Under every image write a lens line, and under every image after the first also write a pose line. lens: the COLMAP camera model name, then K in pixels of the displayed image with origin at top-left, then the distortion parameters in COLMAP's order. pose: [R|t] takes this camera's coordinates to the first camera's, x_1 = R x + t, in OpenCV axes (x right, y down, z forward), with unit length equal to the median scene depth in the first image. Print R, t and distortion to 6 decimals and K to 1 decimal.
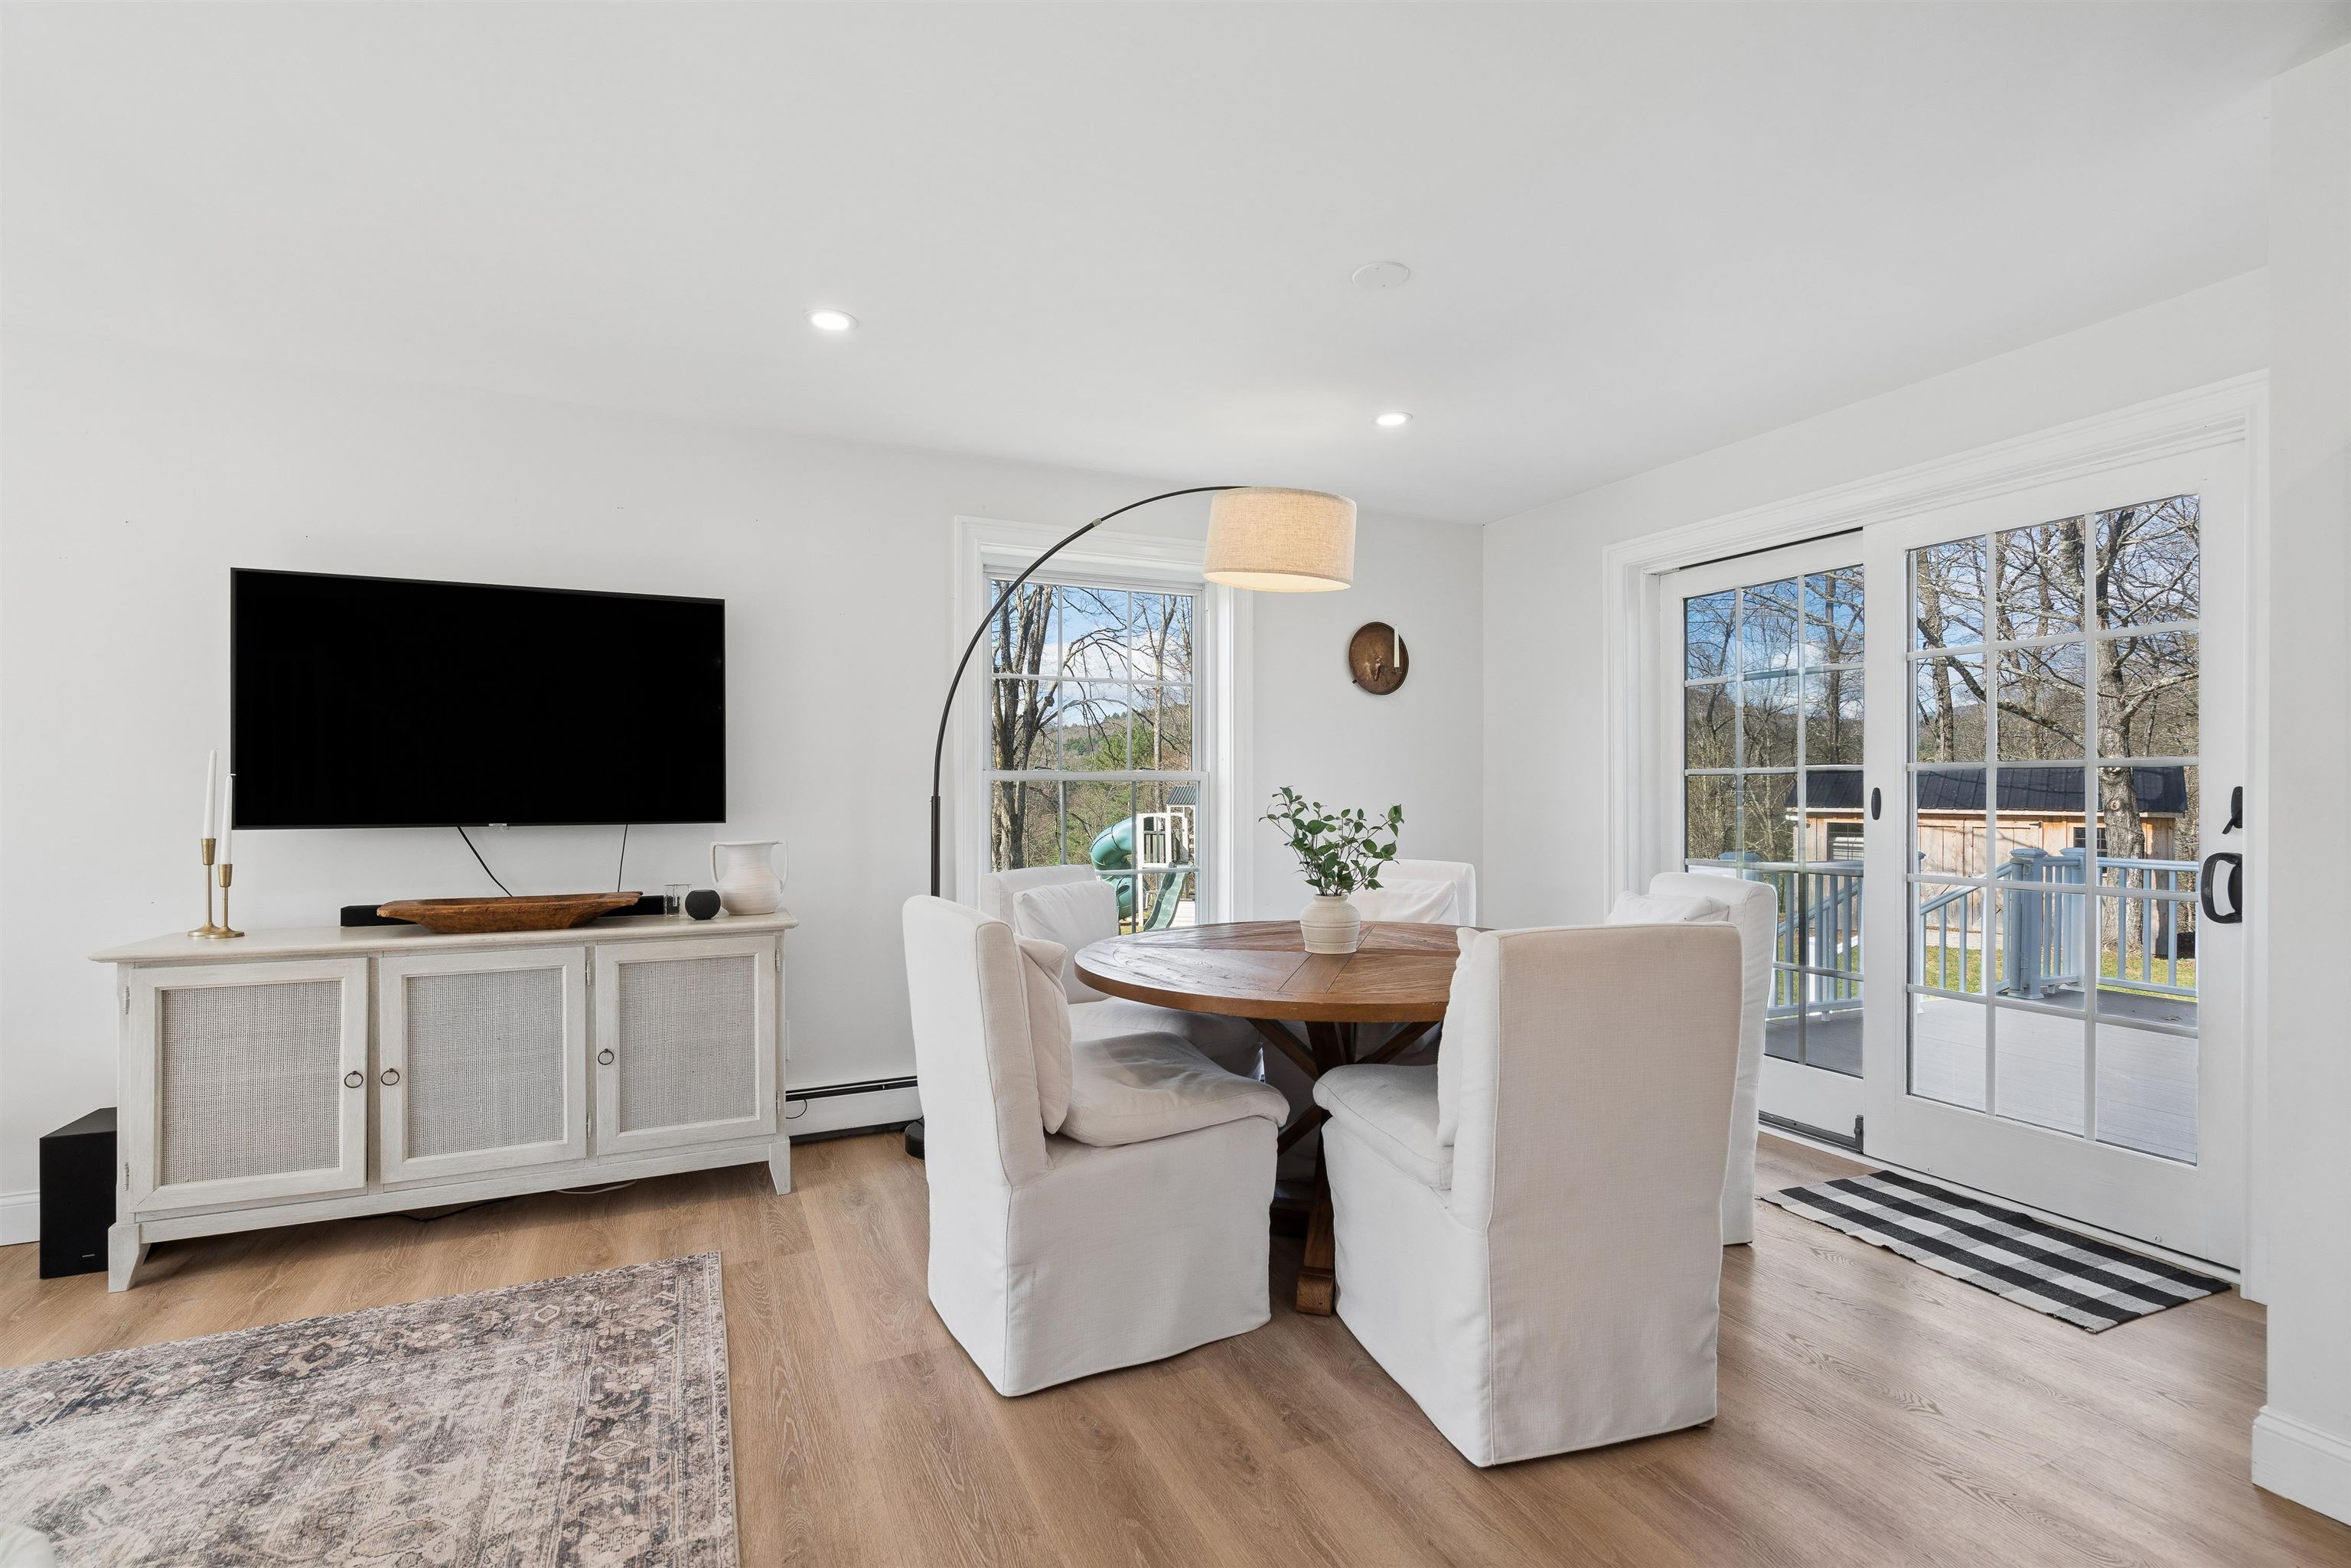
lens RADIAL K [[1051.0, 0, 1167.3], [0, 1051.0, 796.7], [0, 0, 1]] dist [-0.001166, 0.000263]
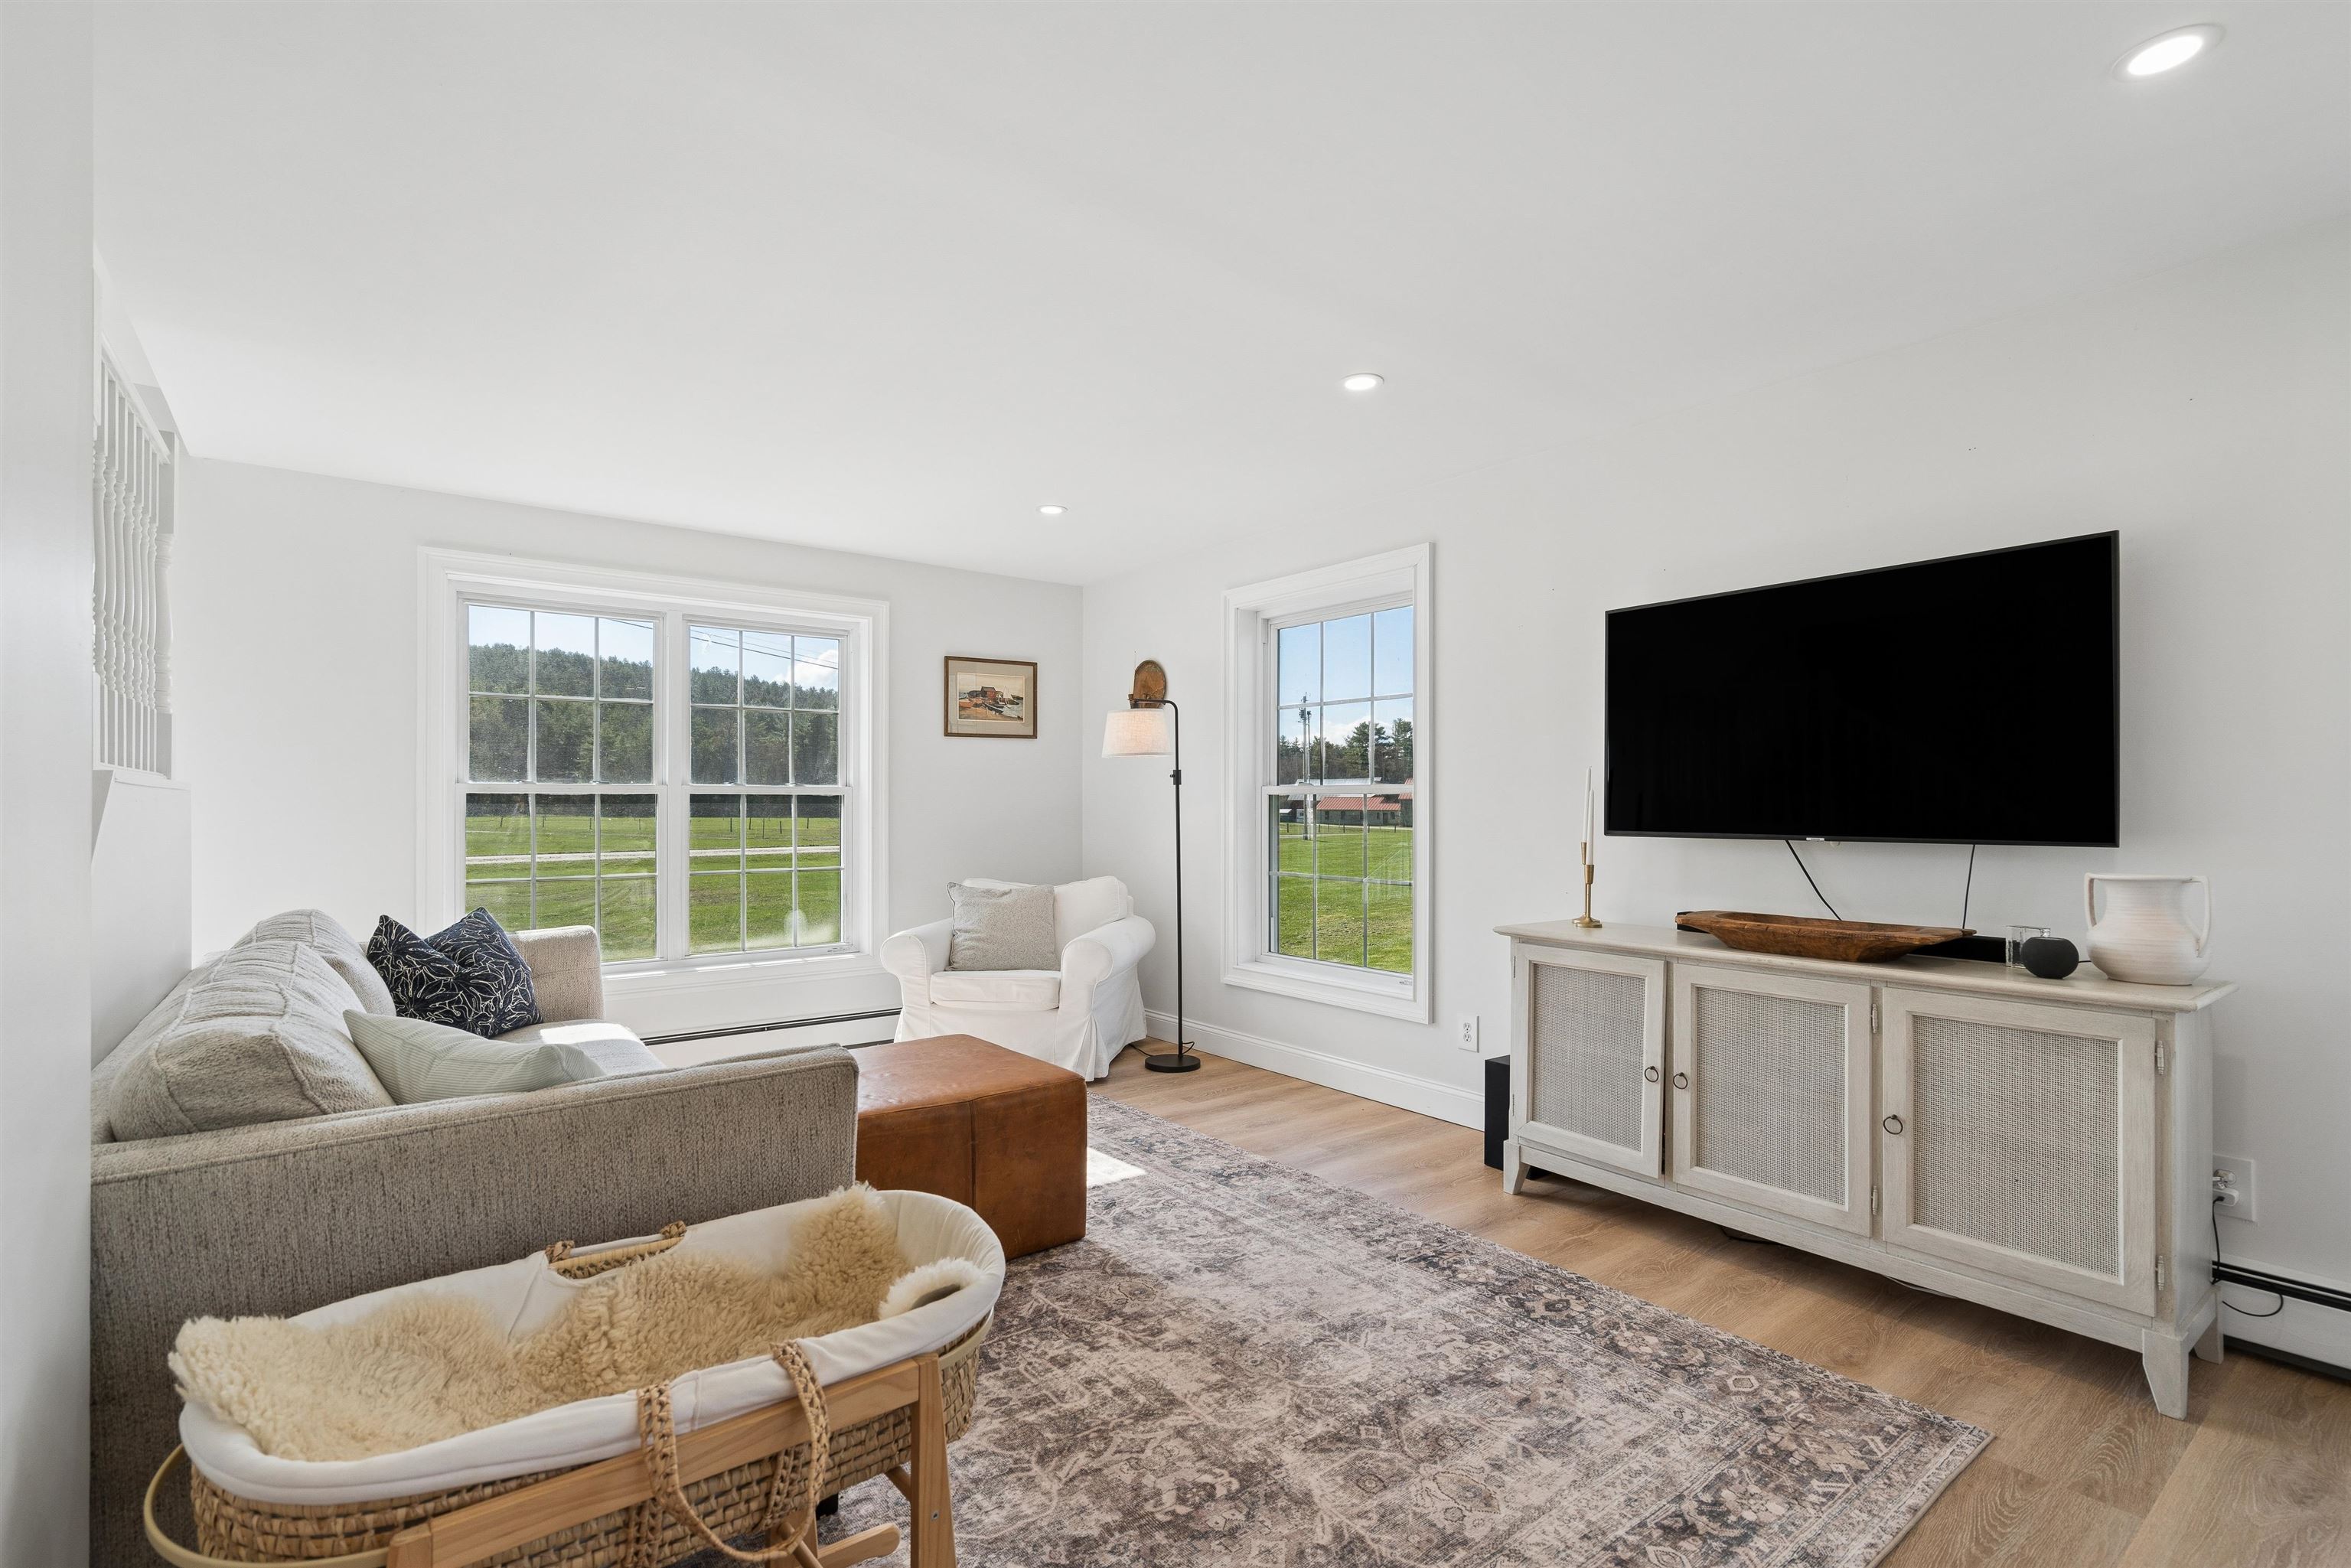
lens RADIAL K [[1072.1, 0, 1162.7], [0, 1072.1, 797.9], [0, 0, 1]] dist [-0.011936, 0.007924]
pose [[0.222558, -0.005987, -0.974901, 0.165801], [-0.005318, 0.999959, -0.007355, 0.000773], [0.974905, 0.006821, 0.222517, 0.267724]]
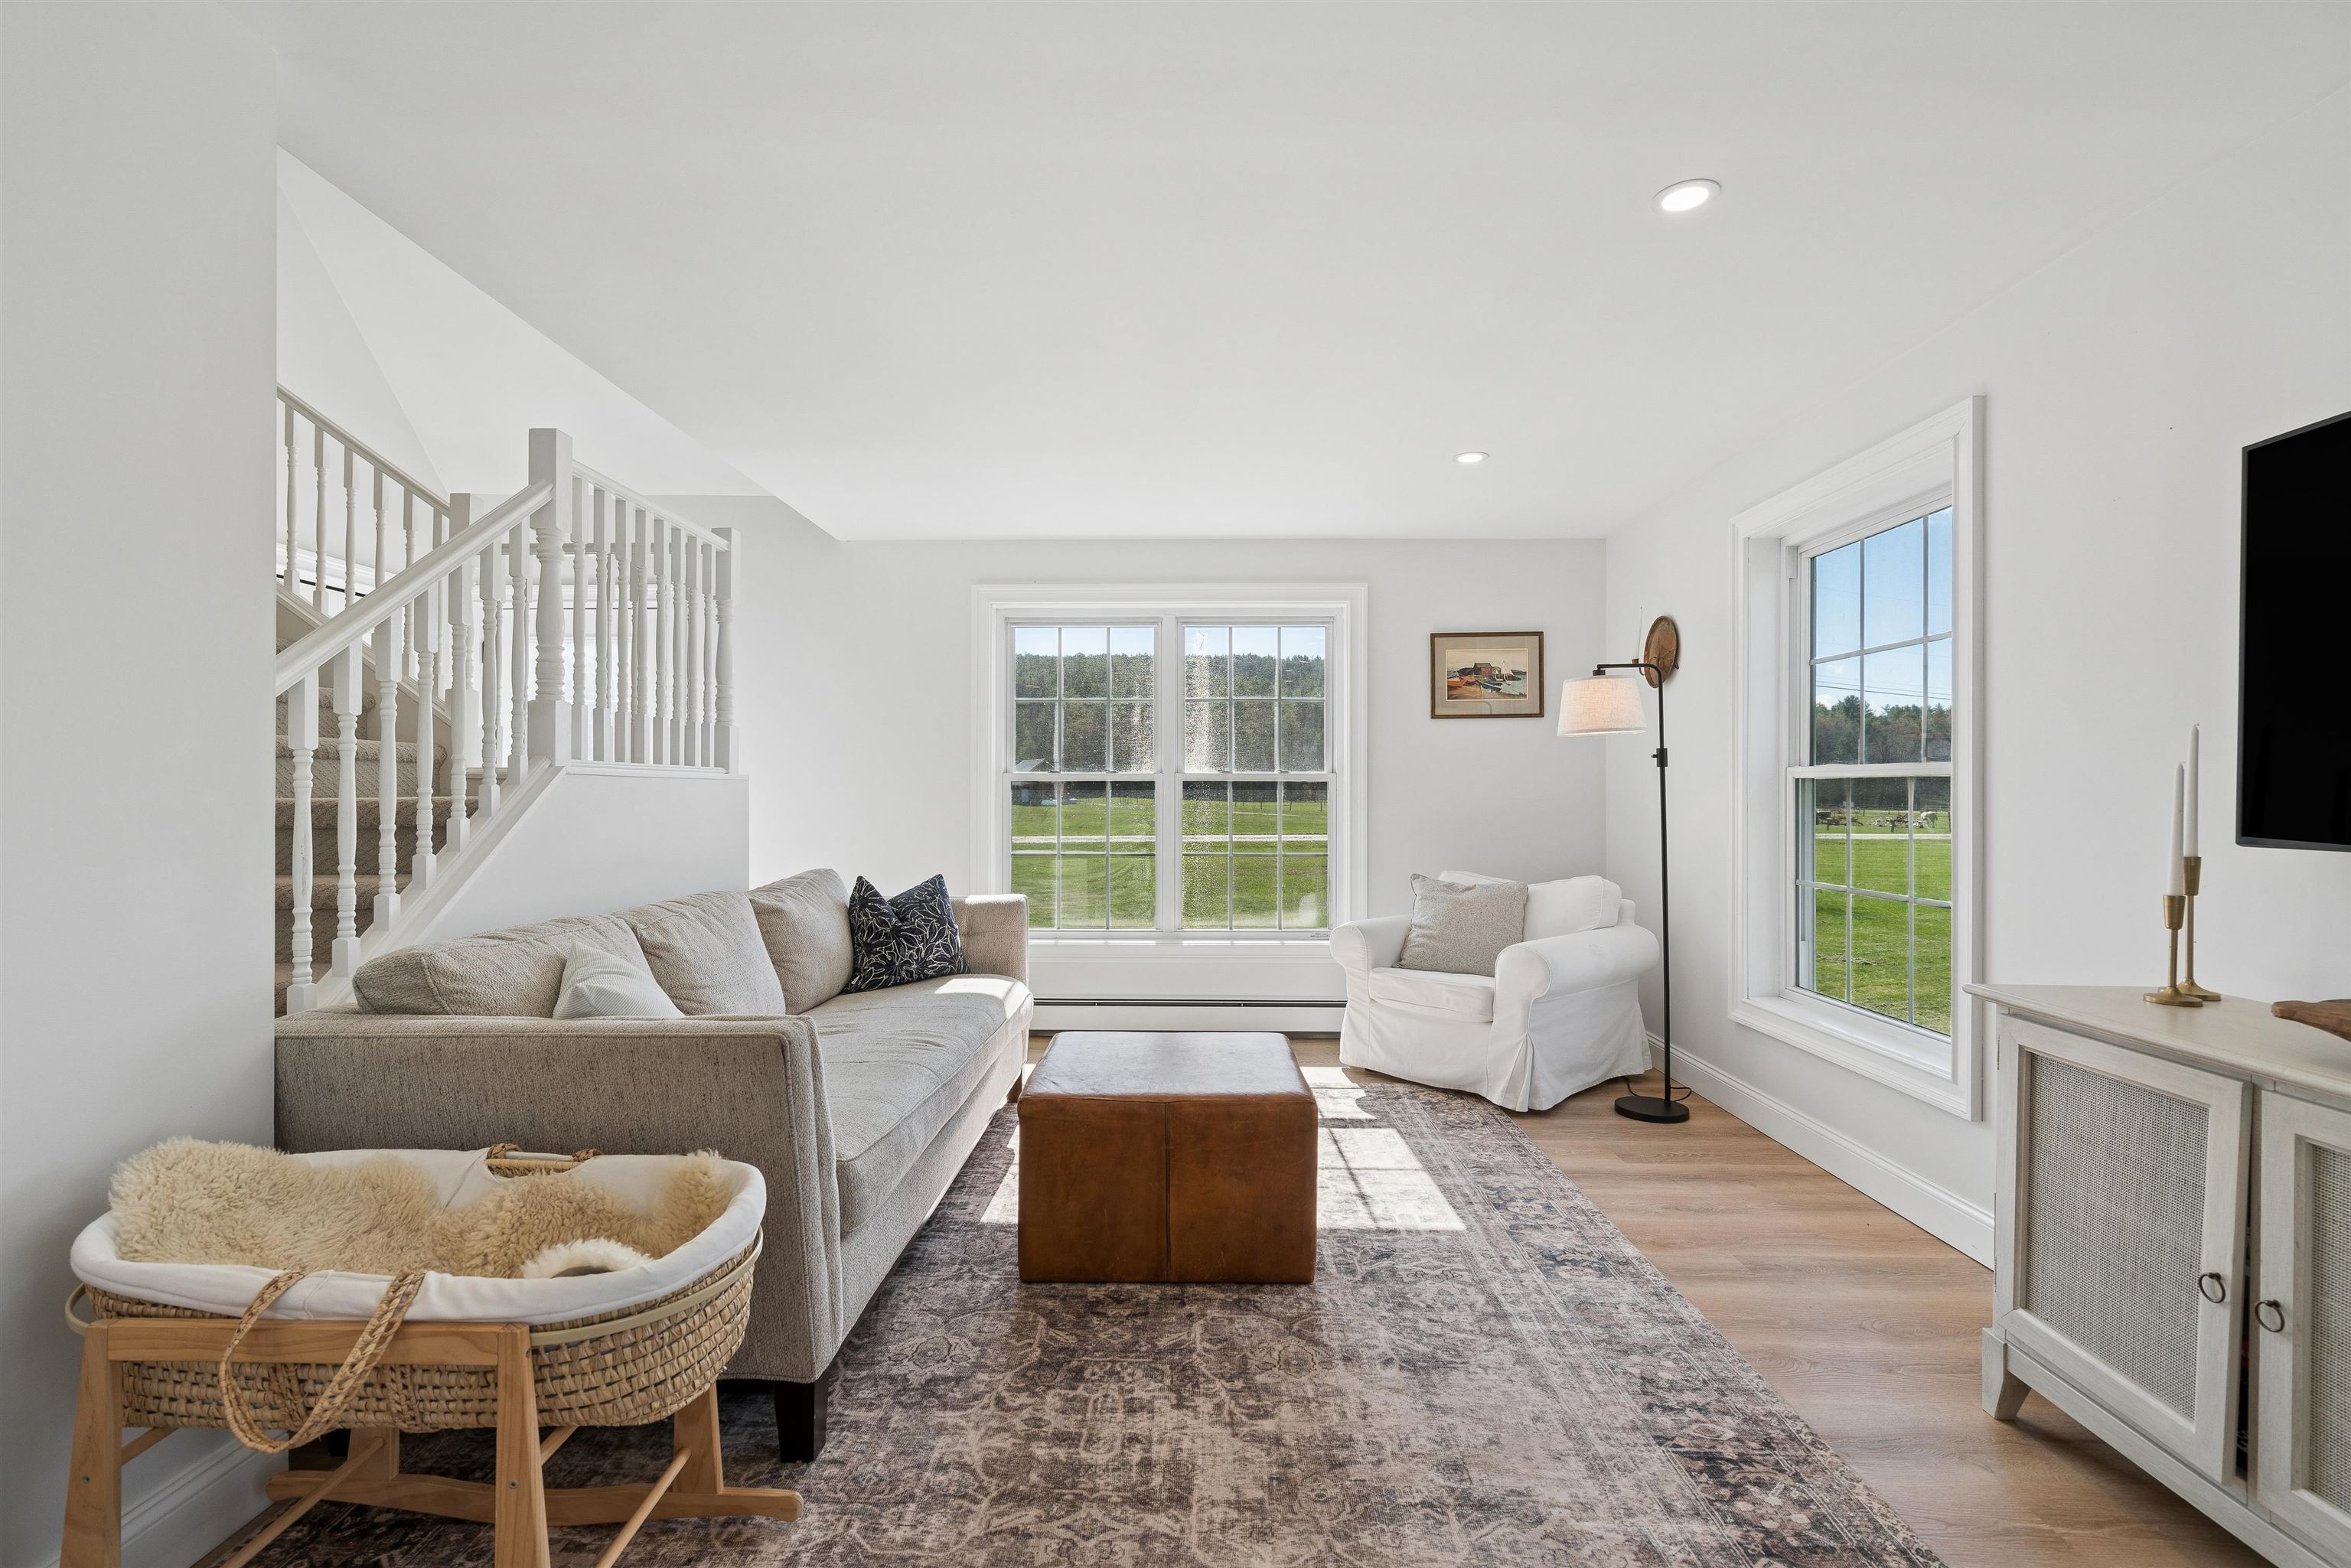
lens RADIAL K [[1054.0, 0, 1174.5], [0, 1054.0, 789.4], [0, 0, 1]] dist [-0.004226, 0.000838]
pose [[-0.434173, -0.002434, -0.900826, -0.006684], [-0.006465, 0.999979, 0.000414, -0.000383], [0.900806, 0.006003, -0.434180, 0.713542]]
